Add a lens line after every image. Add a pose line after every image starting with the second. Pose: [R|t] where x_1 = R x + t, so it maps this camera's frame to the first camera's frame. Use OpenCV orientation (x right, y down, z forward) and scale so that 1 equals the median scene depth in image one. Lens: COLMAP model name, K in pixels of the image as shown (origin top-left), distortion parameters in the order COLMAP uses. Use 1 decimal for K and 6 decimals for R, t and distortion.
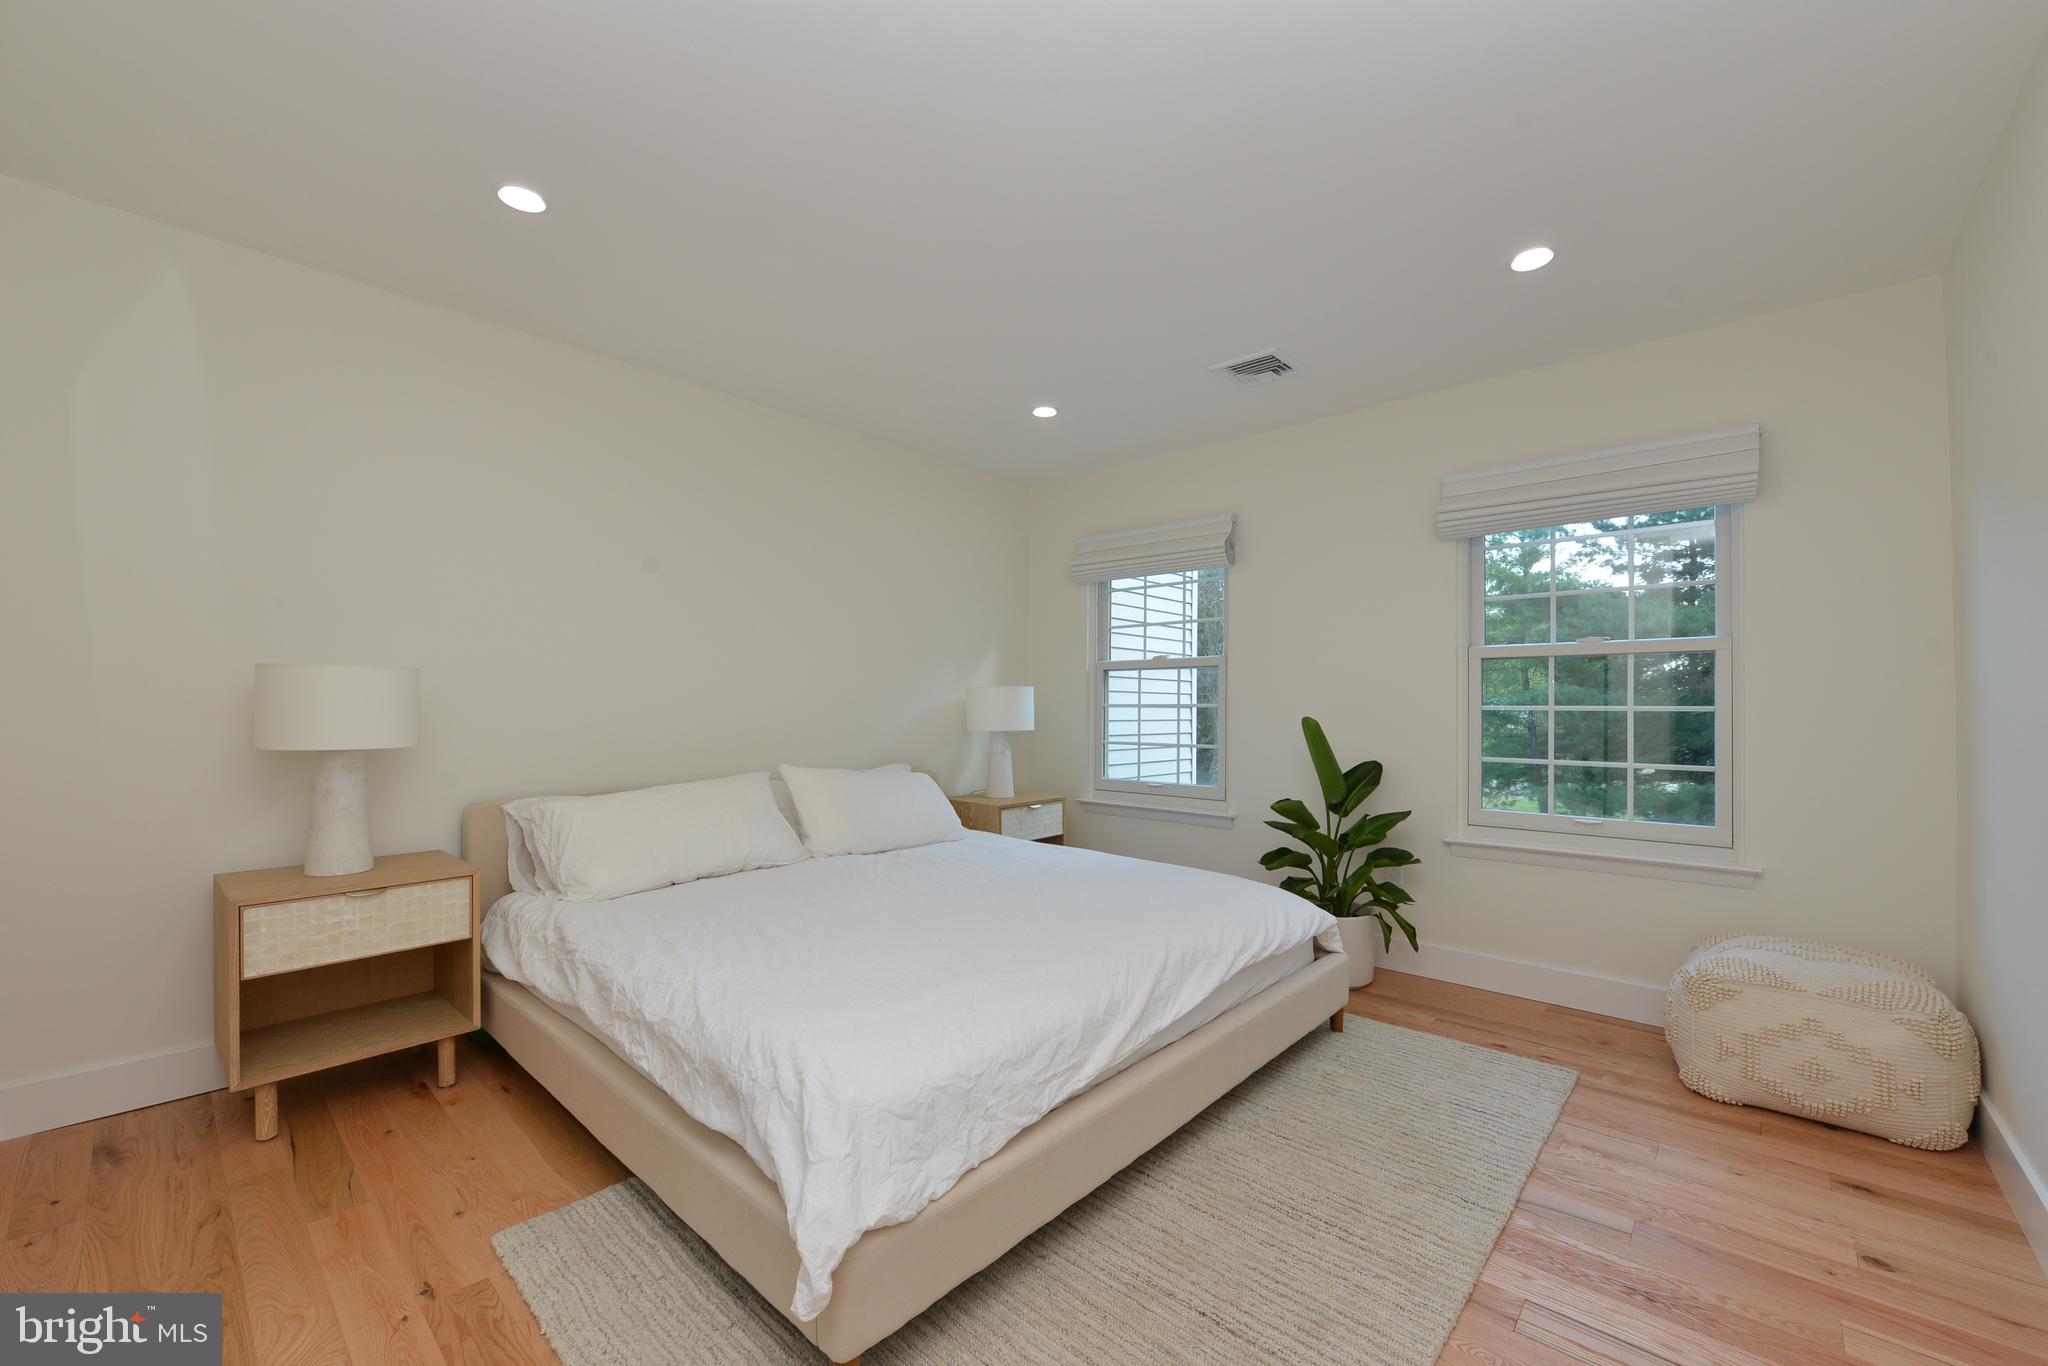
lens RADIAL K [[818.6, 0, 1019.8], [0, 818.6, 702.8], [0, 0, 1]] dist [-0.002766, -0.002832]
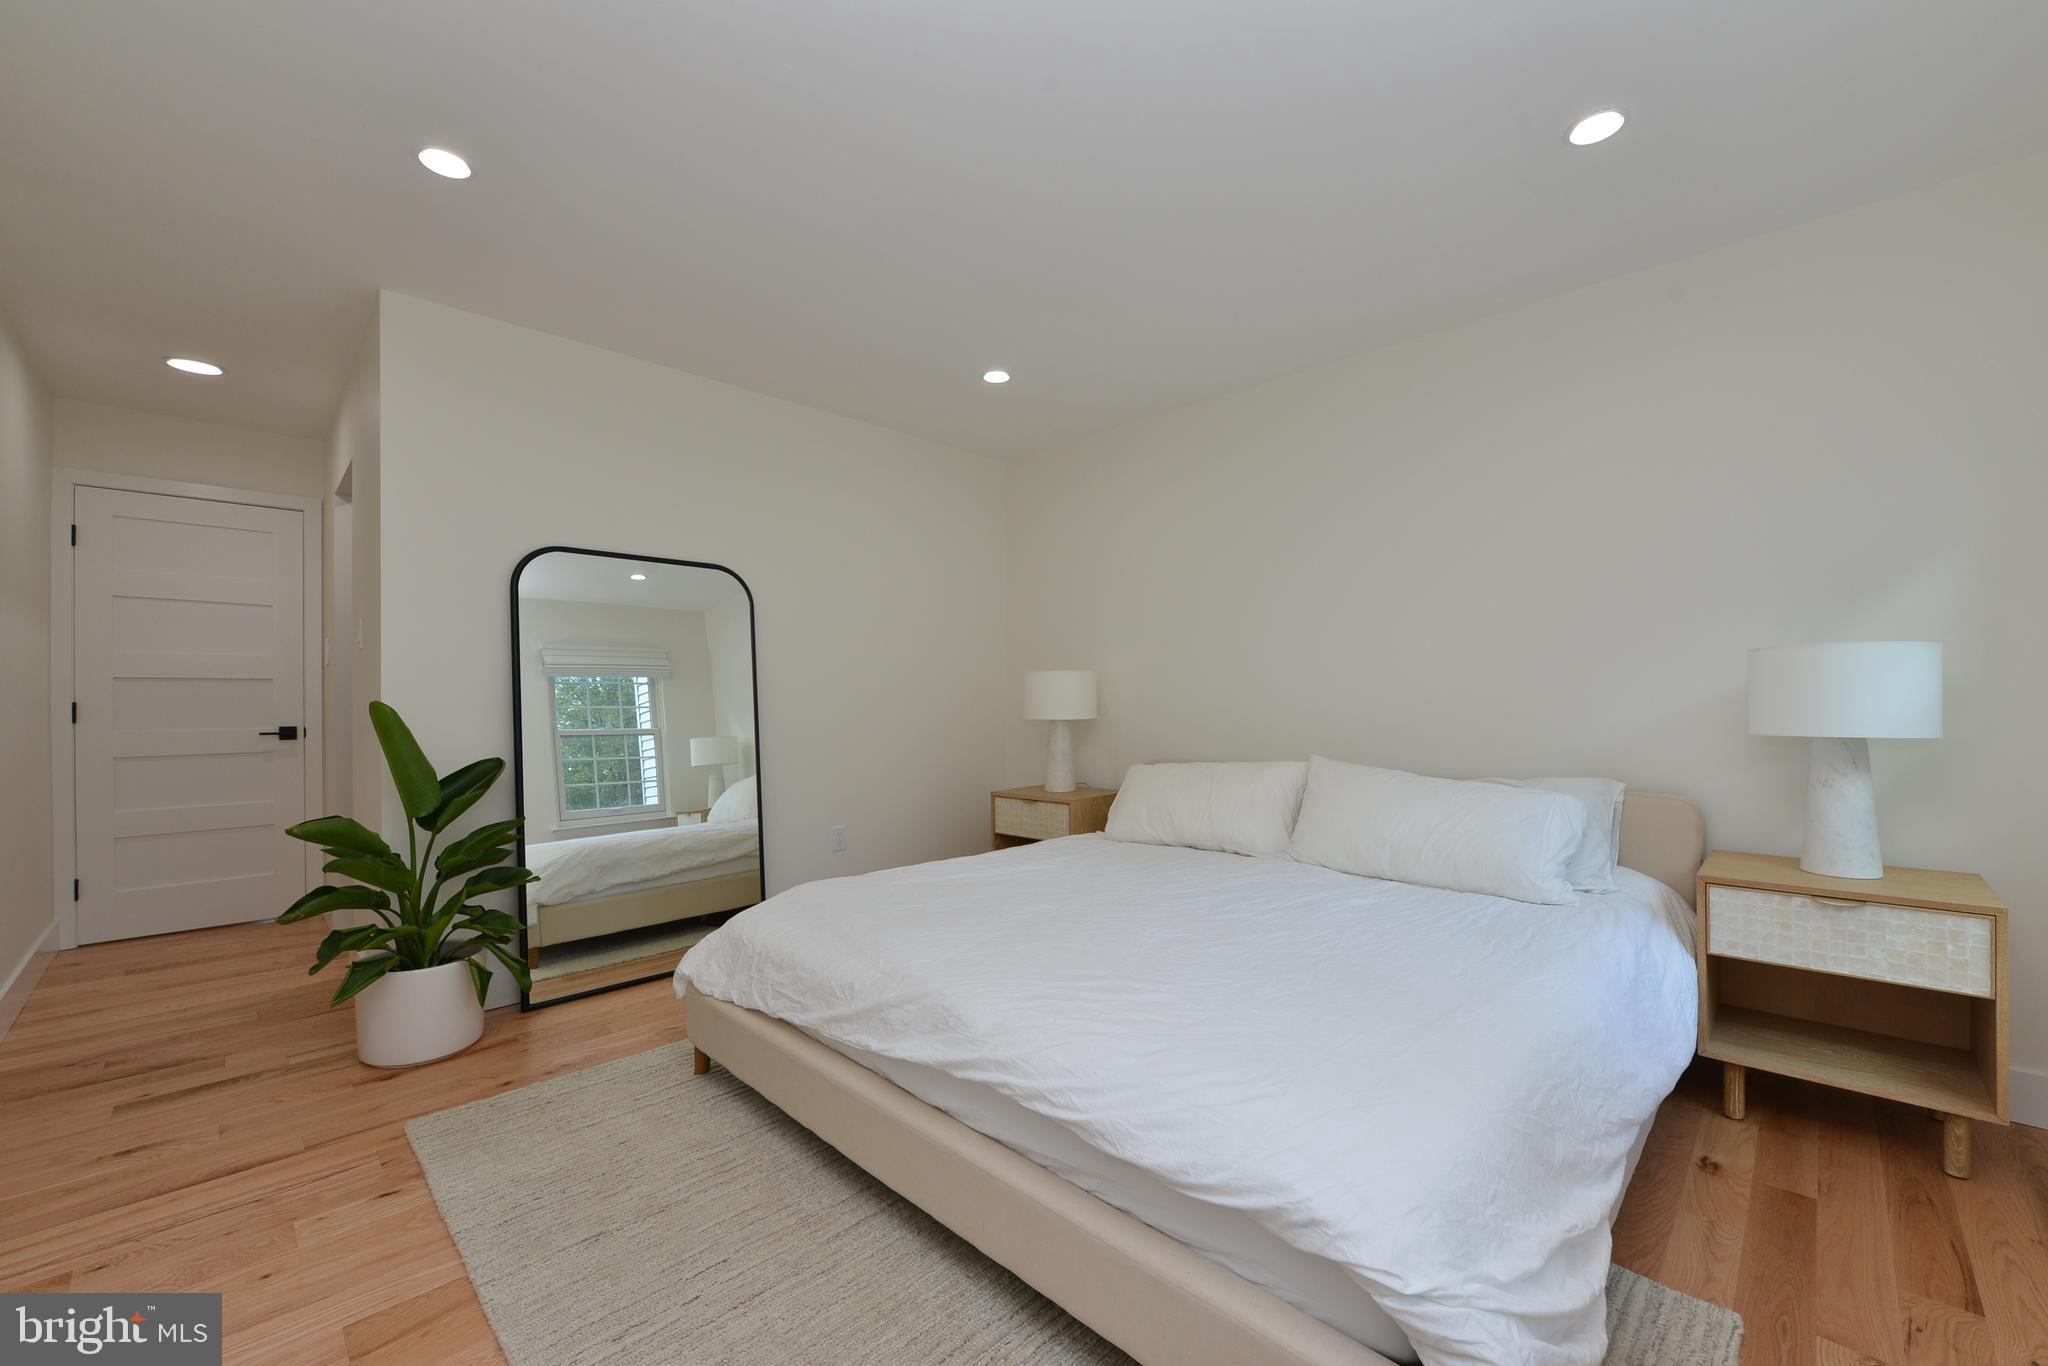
lens RADIAL K [[818.6, 0, 1019.8], [0, 818.6, 702.8], [0, 0, 1]] dist [-0.002766, -0.002832]
pose [[-0.058681, 0.003547, -0.998270, 0.475800], [0.010697, 0.999939, 0.002924, 0.008307], [0.998219, -0.010507, -0.058715, 0.549537]]
